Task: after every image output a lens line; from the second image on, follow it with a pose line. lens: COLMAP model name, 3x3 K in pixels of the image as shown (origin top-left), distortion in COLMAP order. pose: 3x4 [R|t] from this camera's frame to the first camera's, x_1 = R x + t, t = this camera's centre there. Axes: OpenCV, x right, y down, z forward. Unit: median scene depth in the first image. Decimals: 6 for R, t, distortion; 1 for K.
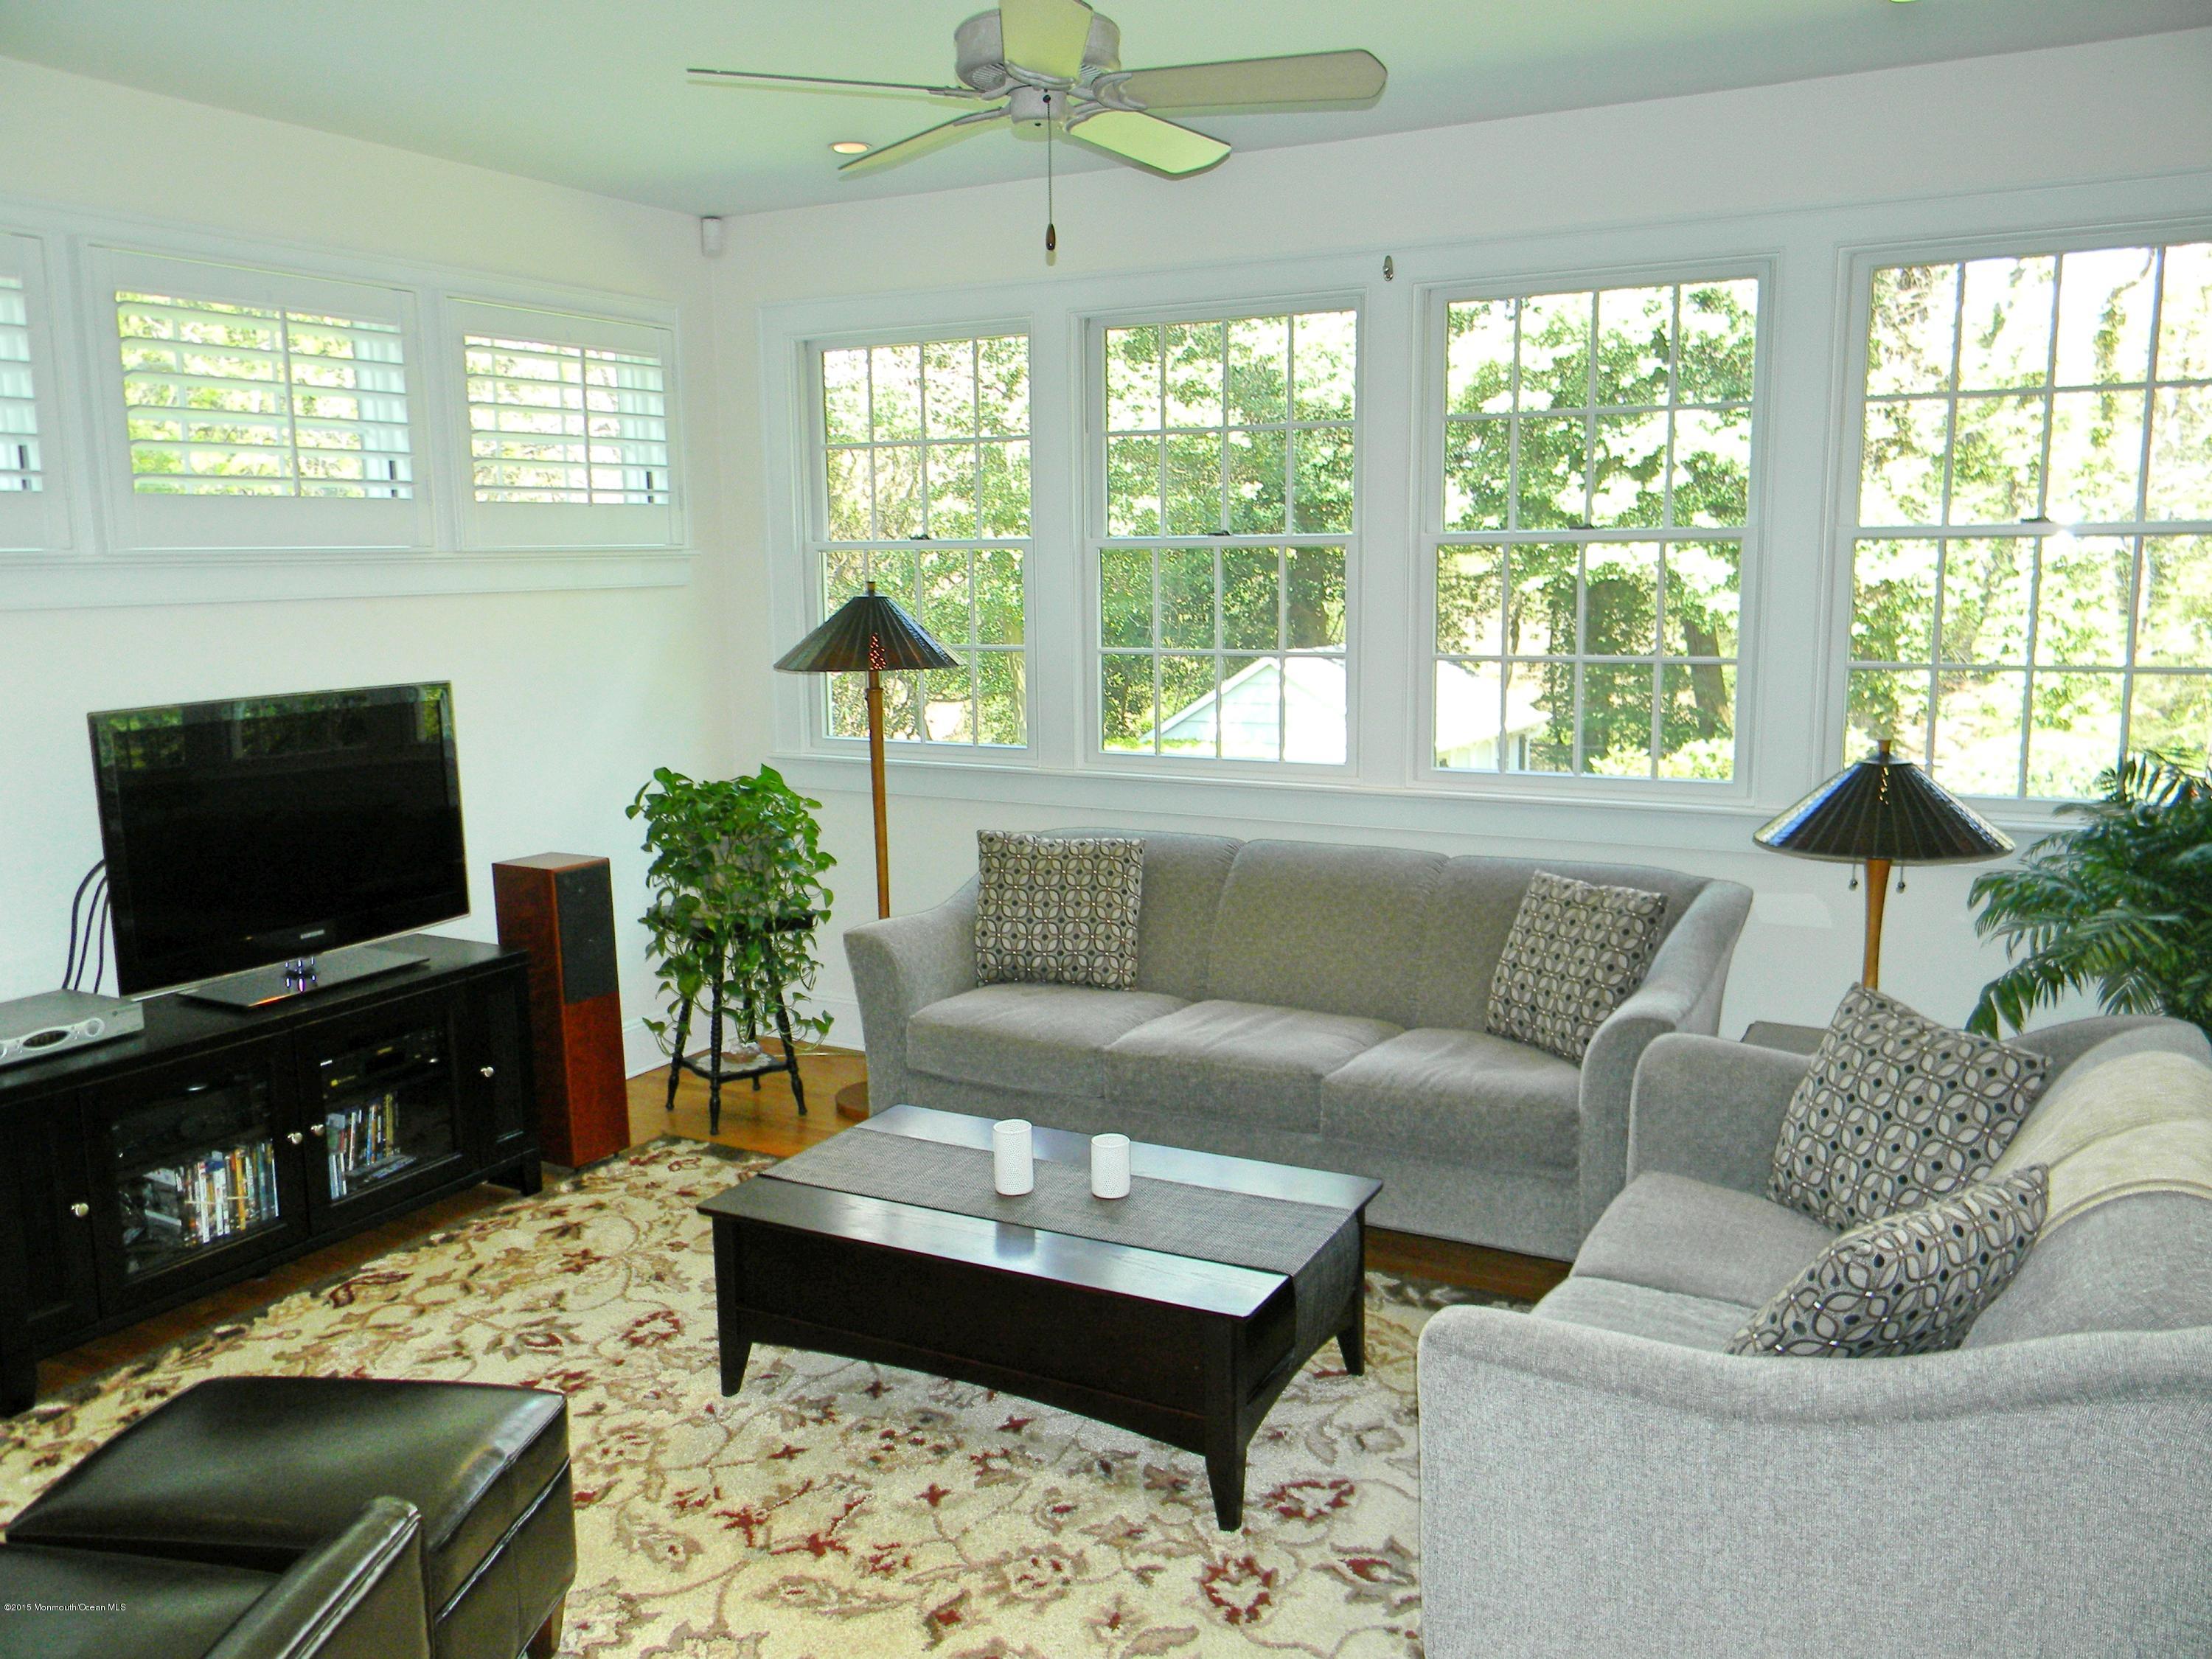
lens RADIAL K [[1777.2, 0, 1100.4], [0, 1777.2, 830.2], [0, 0, 1]] dist [0.013003, 0.000704]
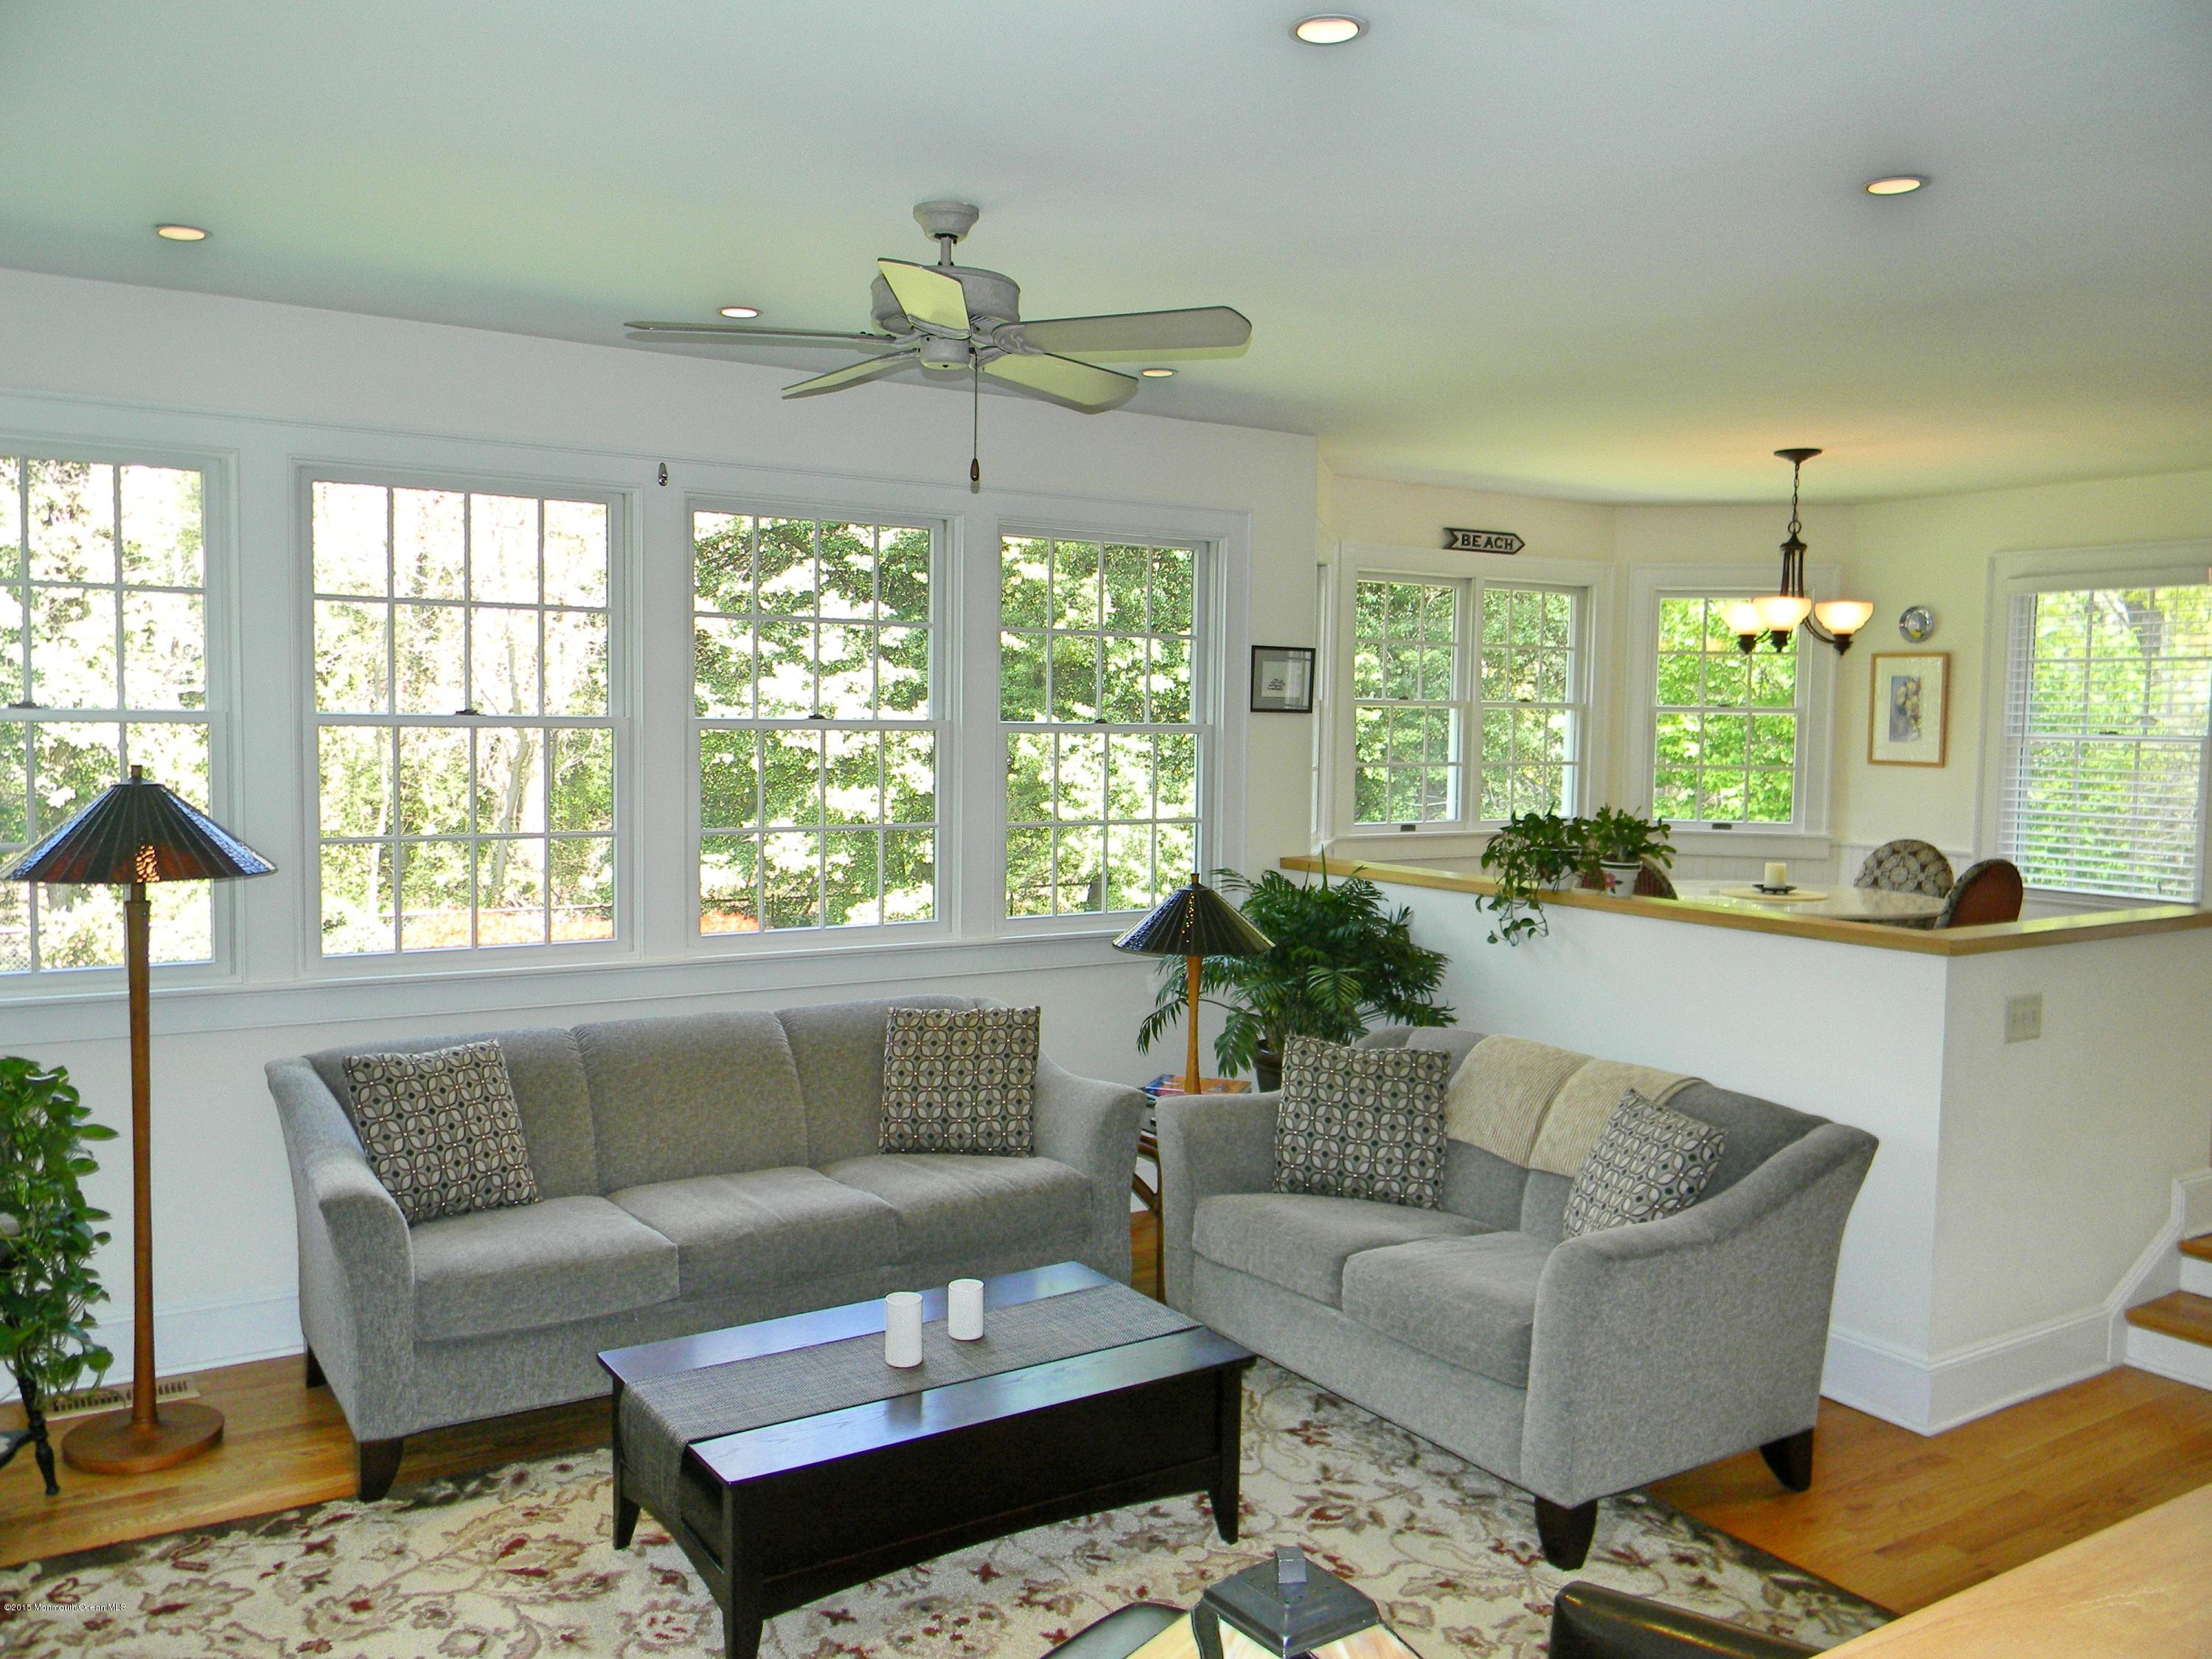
lens RADIAL K [[1777.2, 0, 1047.1], [0, 1777.2, 852.9], [0, 0, 1]] dist [0.013003, 0.000704]
pose [[0.481532, -0.048425, 0.875090, -0.878177], [0.112904, 0.993580, -0.007145, -0.071580], [-0.869126, 0.102241, 0.483908, 0.395277]]
